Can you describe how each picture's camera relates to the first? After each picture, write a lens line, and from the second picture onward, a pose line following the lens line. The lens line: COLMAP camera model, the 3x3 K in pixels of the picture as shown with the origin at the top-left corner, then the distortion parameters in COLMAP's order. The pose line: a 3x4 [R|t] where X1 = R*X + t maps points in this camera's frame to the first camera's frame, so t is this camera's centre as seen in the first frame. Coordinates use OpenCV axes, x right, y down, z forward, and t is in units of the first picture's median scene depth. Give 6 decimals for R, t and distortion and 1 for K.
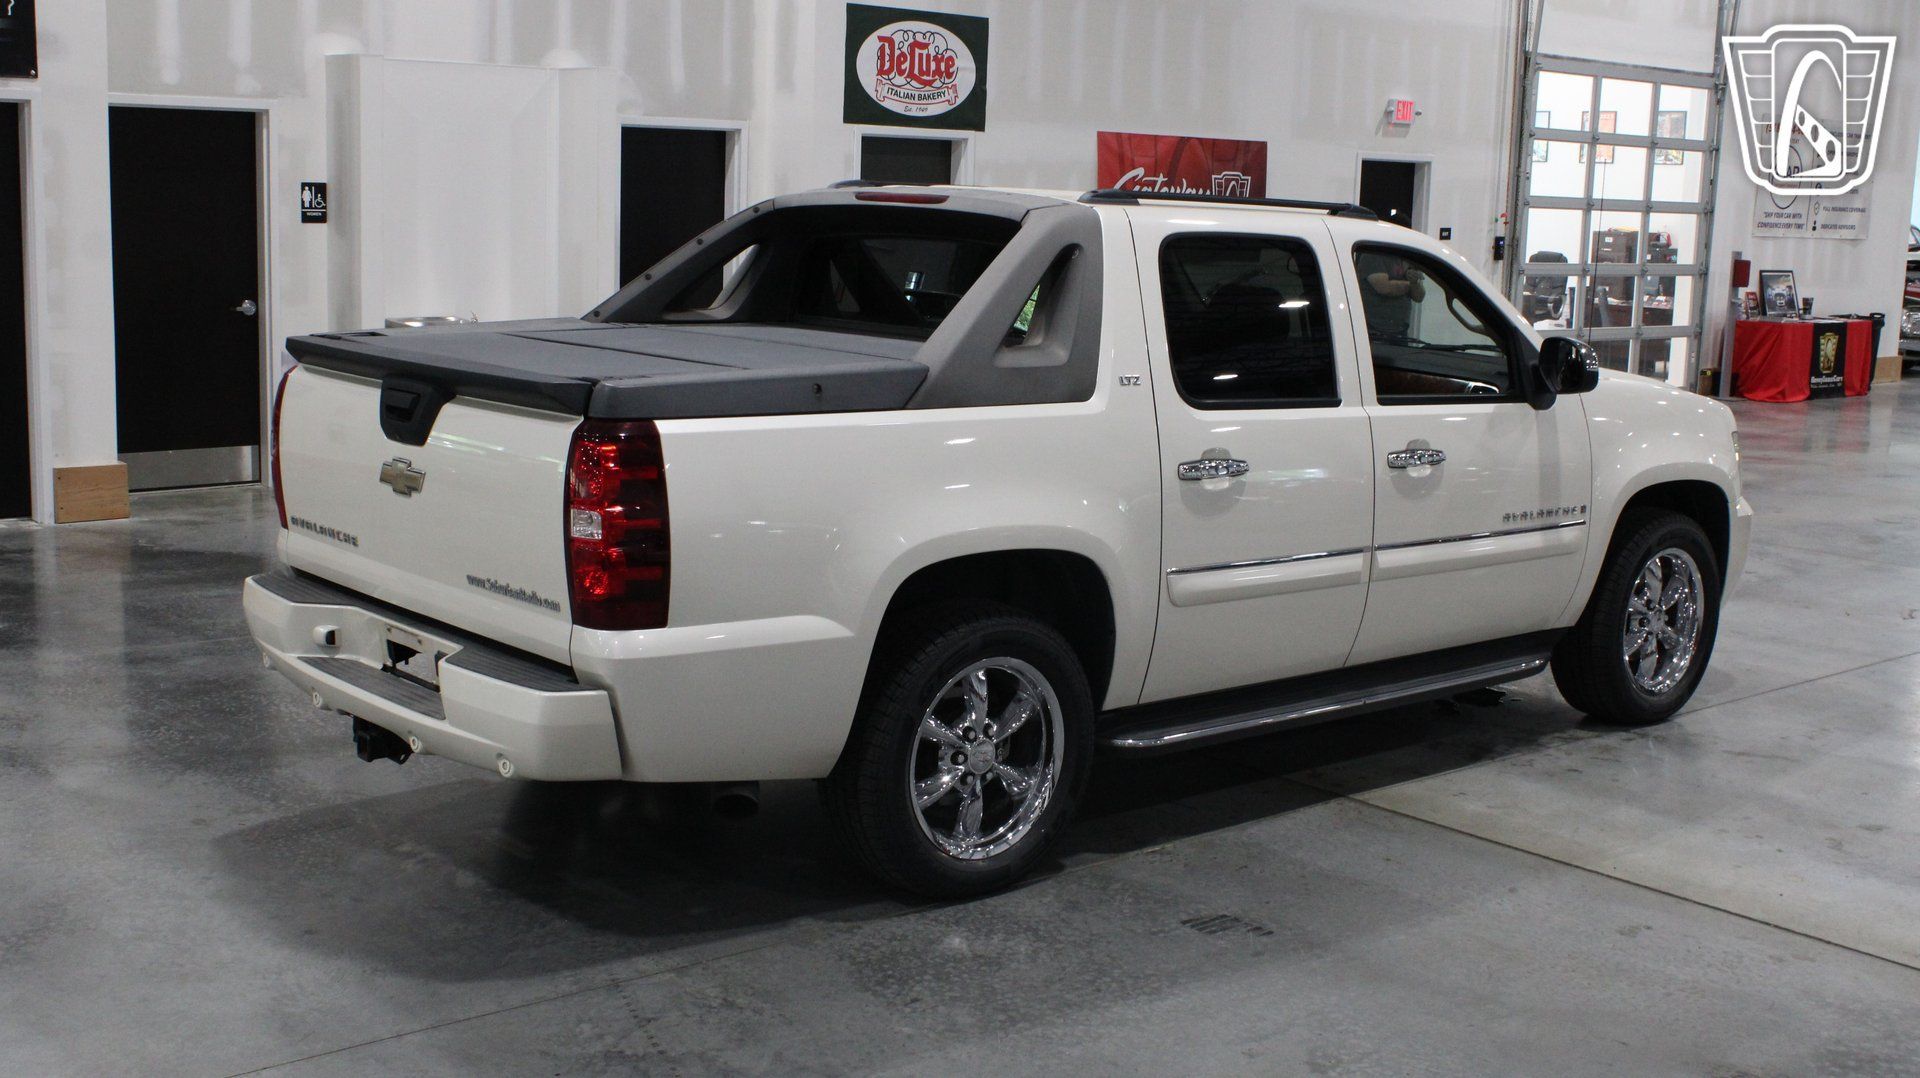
lens RADIAL K [[2178.1, 0, 951.6], [0, 2178.1, 538.3], [0, 0, 1]] dist [-0.079496, 0.062193]
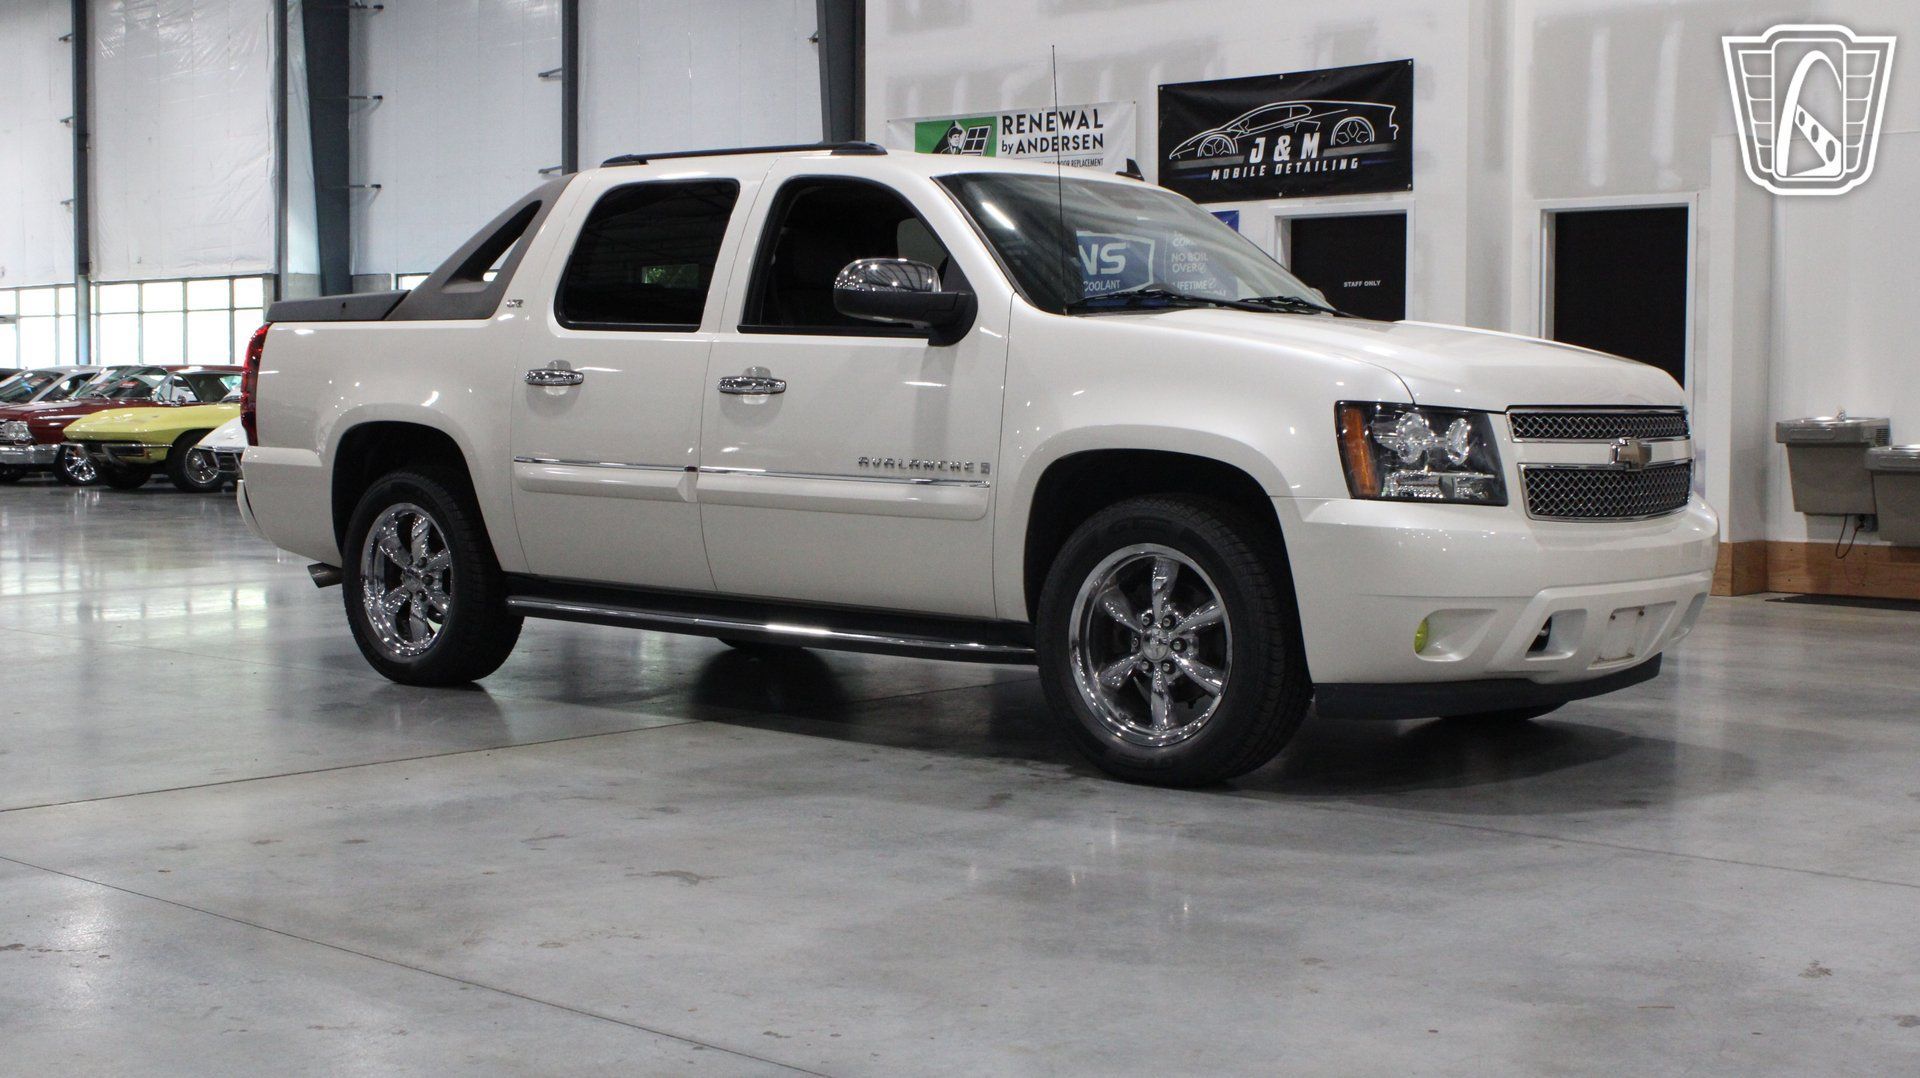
lens RADIAL K [[2449.9, 0, 964.6], [0, 2449.9, 531.8], [0, 0, 1]] dist [-0.058377, 0.051497]
pose [[0.146940, 0.023930, -0.988856, 1.222003], [-0.165874, 0.986147, -0.000784, 0.012369], [0.975138, 0.164141, 0.148873, 0.863517]]
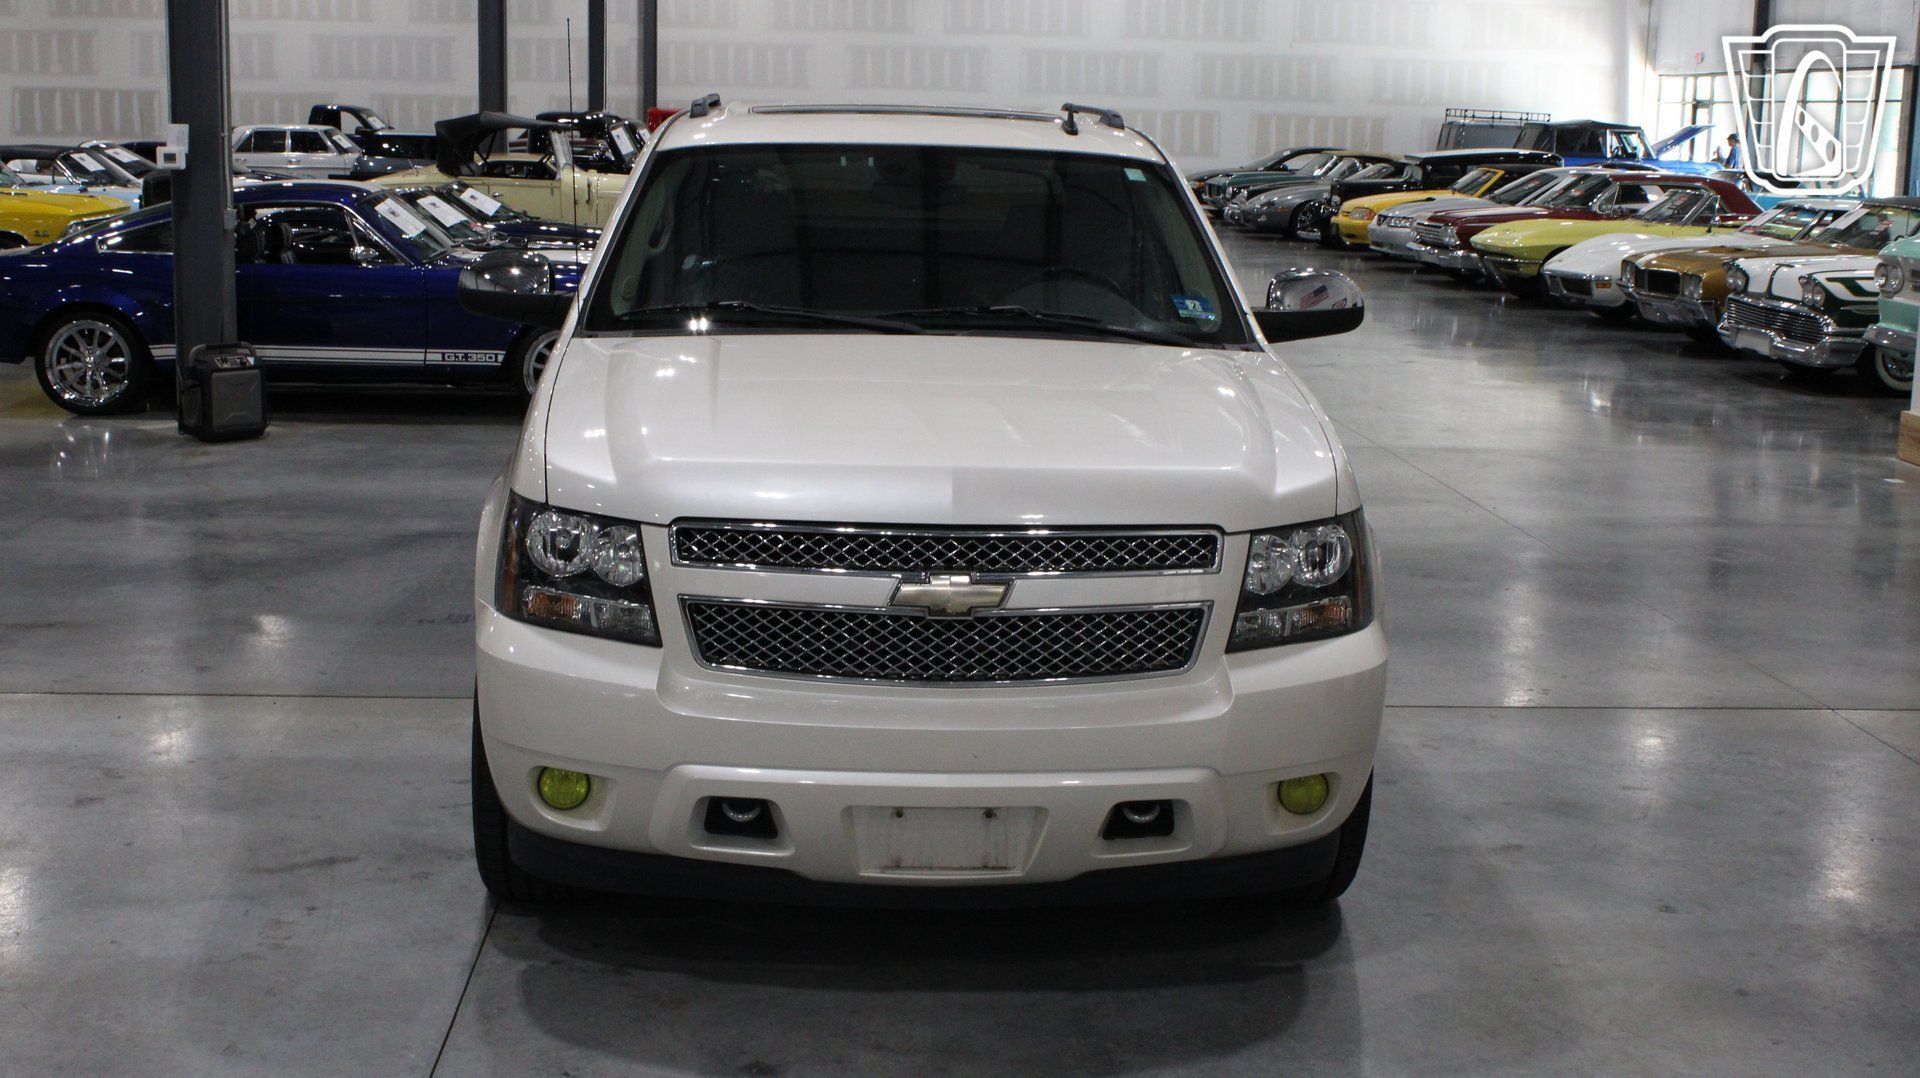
lens RADIAL K [[2354.7, 0, 960.2], [0, 2354.7, 537.7], [0, 0, 1]] dist [-0.068180, 0.078967]
pose [[-0.598926, 0.095270, -0.795117, 0.852301], [-0.175750, 0.953053, 0.246579, -0.225749], [0.781281, 0.287424, -0.554065, 1.576808]]
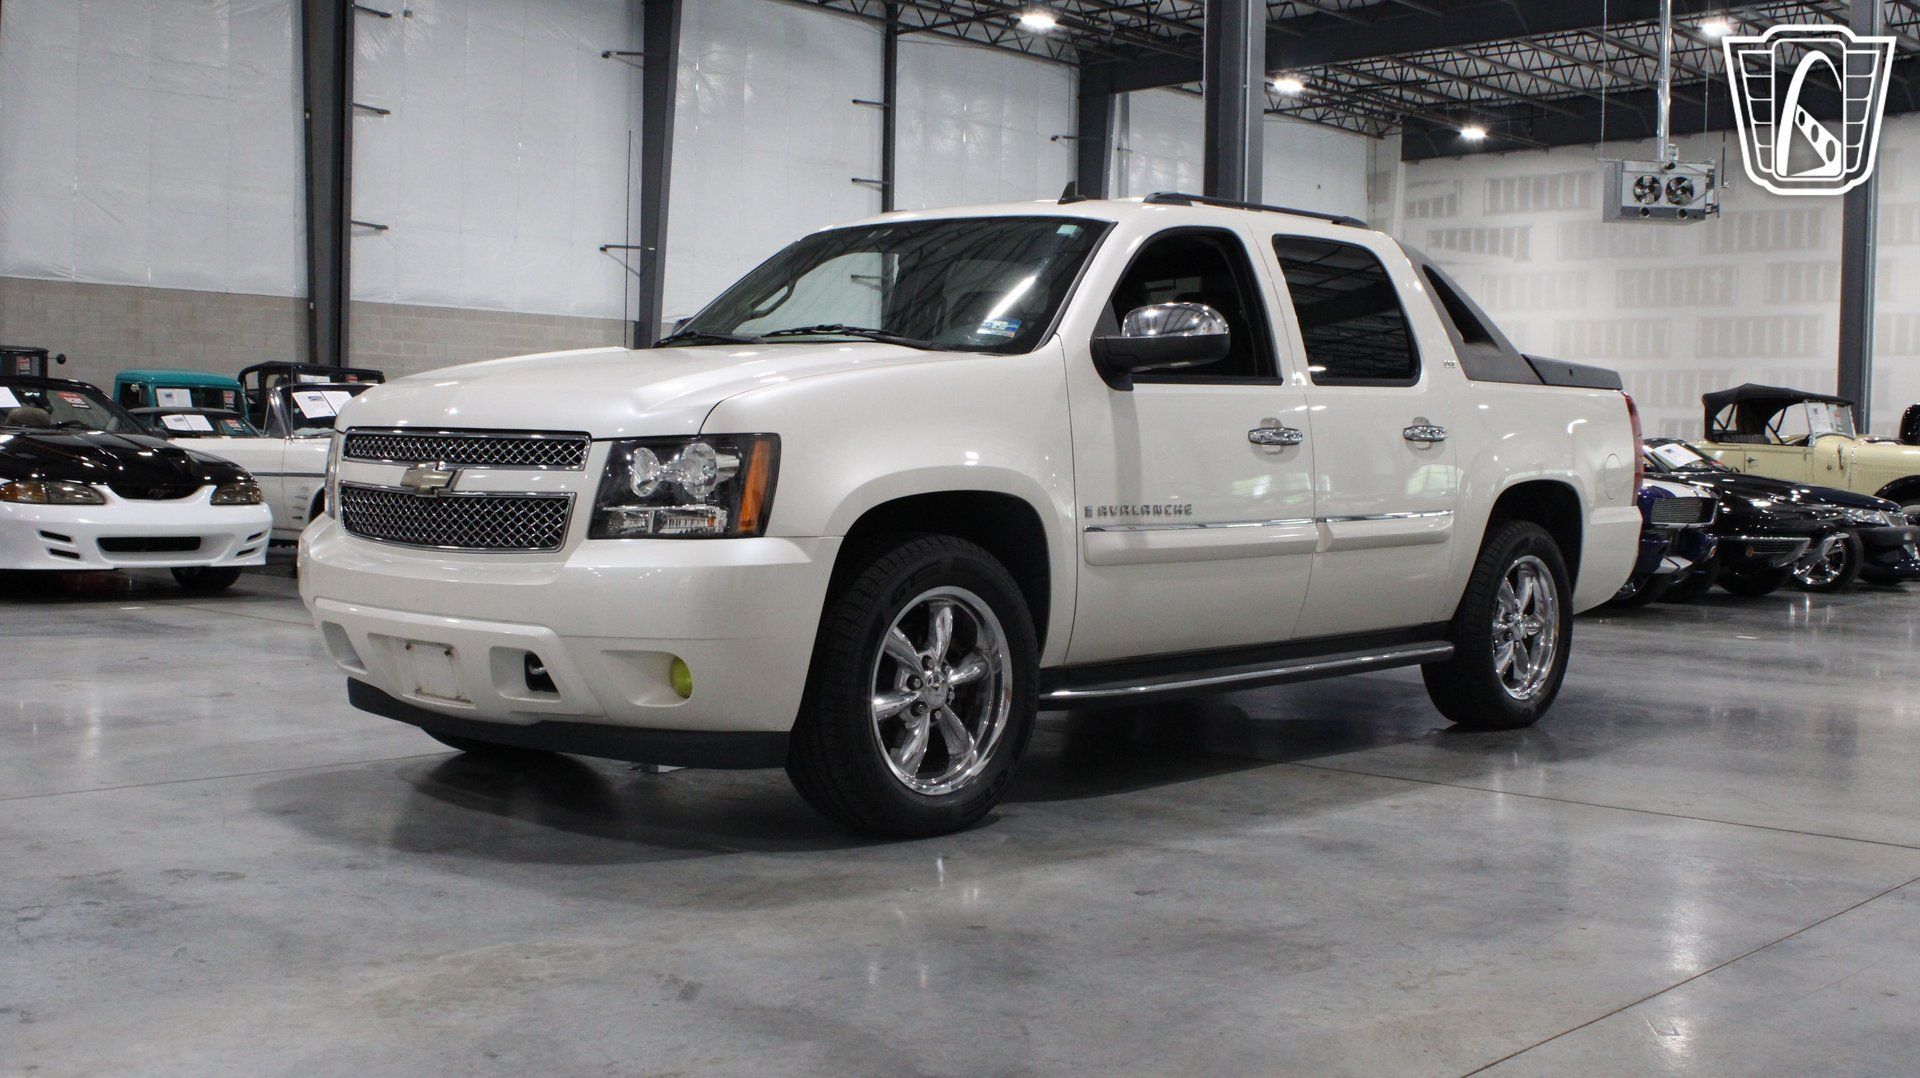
lens RADIAL K [[2119.4, 0, 948.6], [0, 2119.4, 526.4], [0, 0, 1]] dist [-0.084358, 0.060190]
pose [[-0.990278, -0.049373, -0.130048, 0.276800], [-0.074958, 0.976947, 0.199890, -0.202665], [0.117181, 0.207695, -0.971150, 1.976739]]
